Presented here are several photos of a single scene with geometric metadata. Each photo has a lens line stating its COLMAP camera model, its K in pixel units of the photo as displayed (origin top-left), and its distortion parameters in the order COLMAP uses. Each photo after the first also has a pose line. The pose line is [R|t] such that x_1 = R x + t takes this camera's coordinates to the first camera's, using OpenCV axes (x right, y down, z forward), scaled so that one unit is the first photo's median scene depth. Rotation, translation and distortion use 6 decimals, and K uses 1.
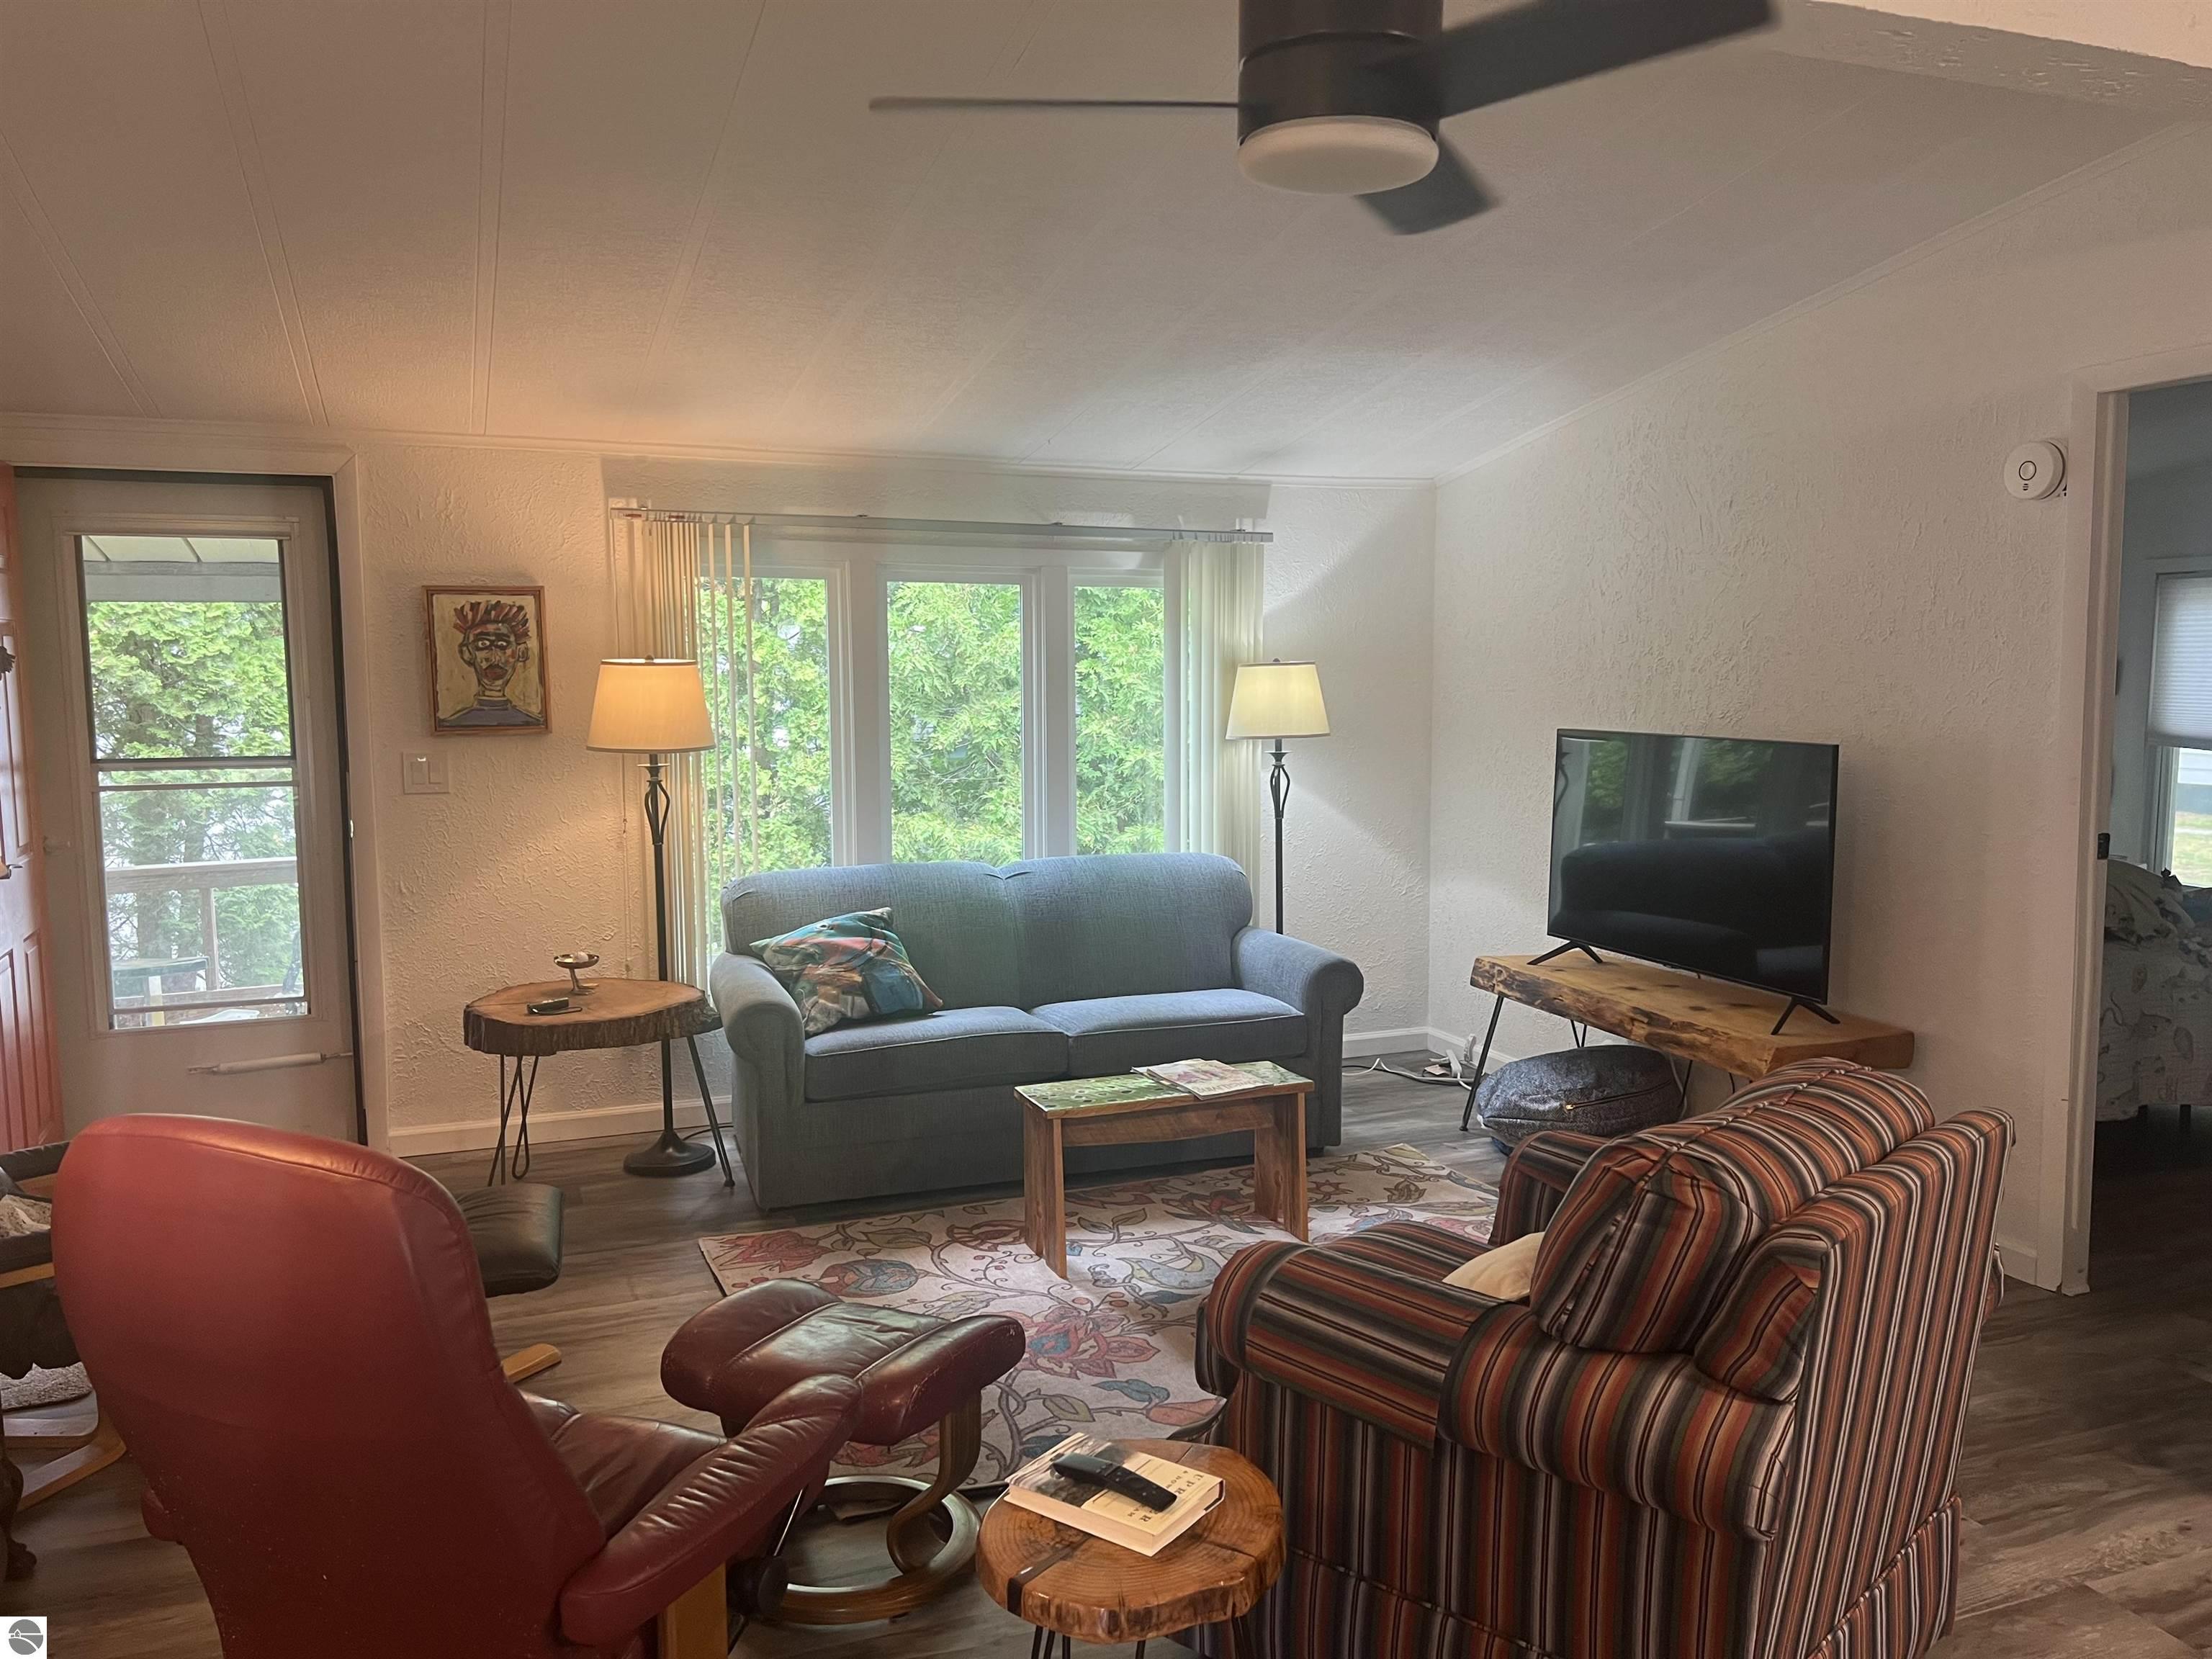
lens RADIAL K [[1681.7, 0, 1111.7], [0, 1681.7, 824.4], [0, 0, 1]] dist [0.056700, -0.111208]
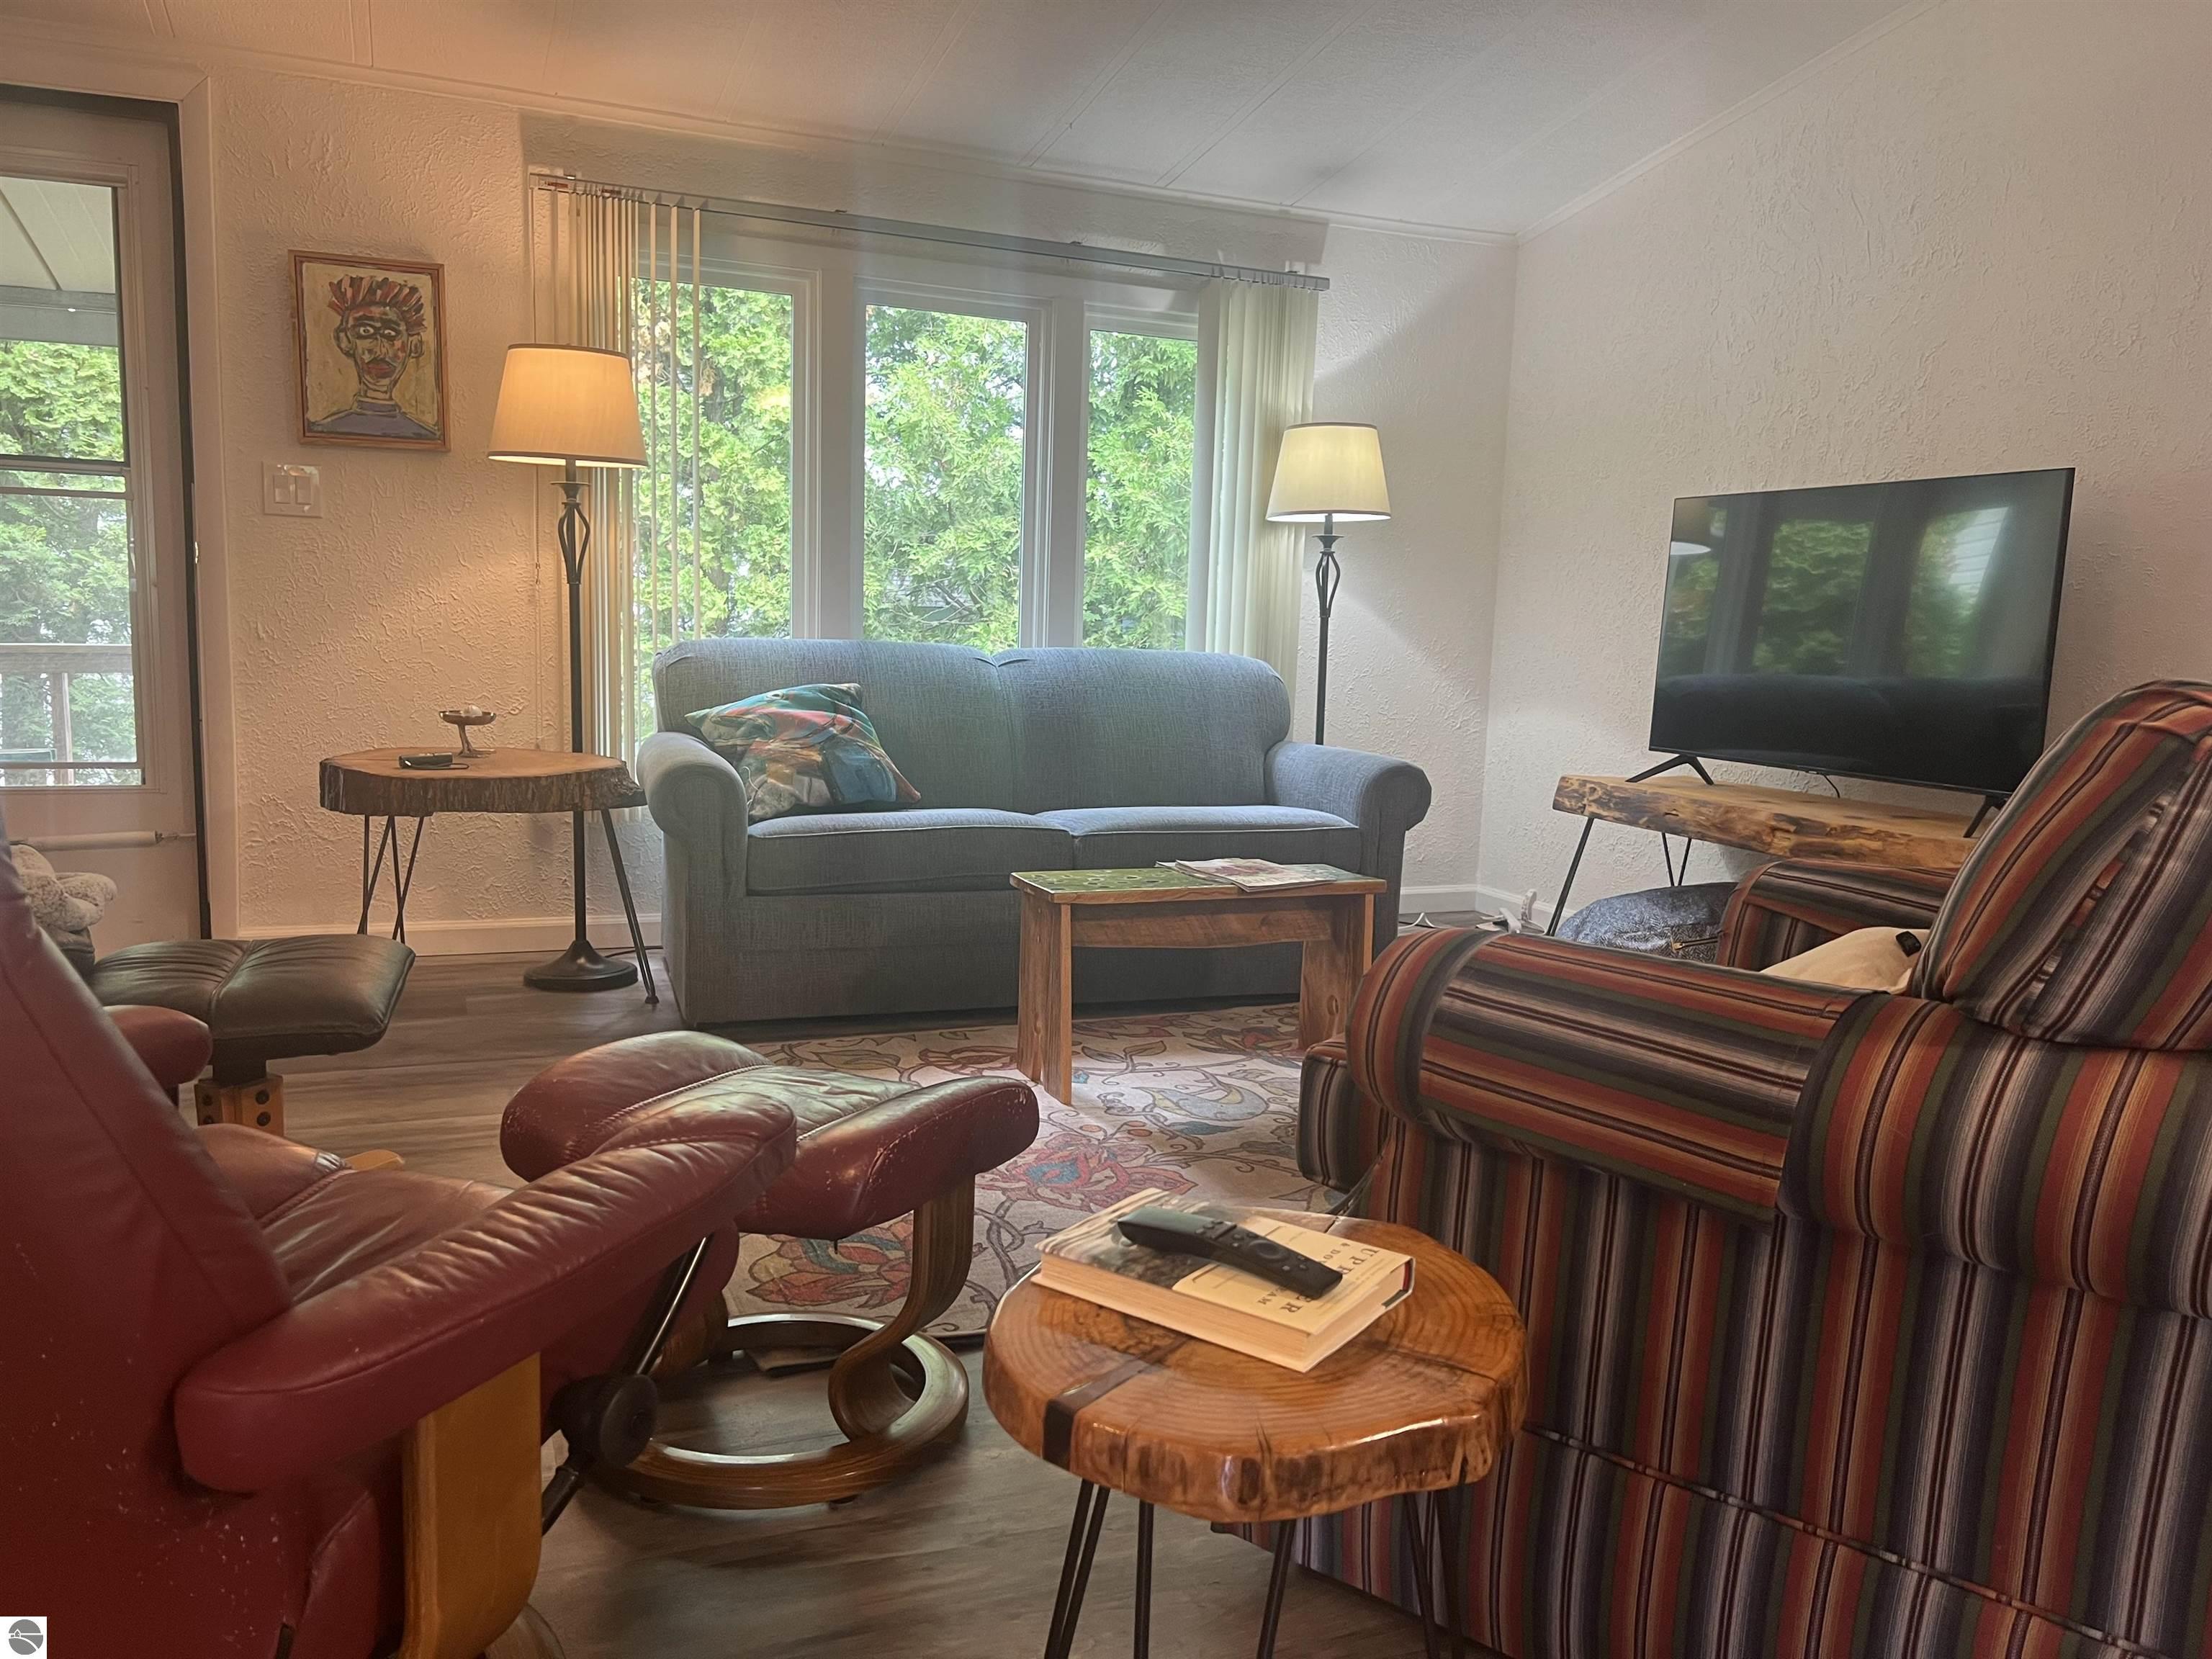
lens RADIAL K [[1673.4, 0, 1103.8], [0, 1673.4, 833.3], [0, 0, 1]] dist [0.046912, -0.070029]
pose [[0.999237, 0.036073, 0.014974, -0.023408], [-0.036502, 0.998901, 0.029409, 0.101095], [-0.013897, -0.029934, 0.999455, 0.190904]]
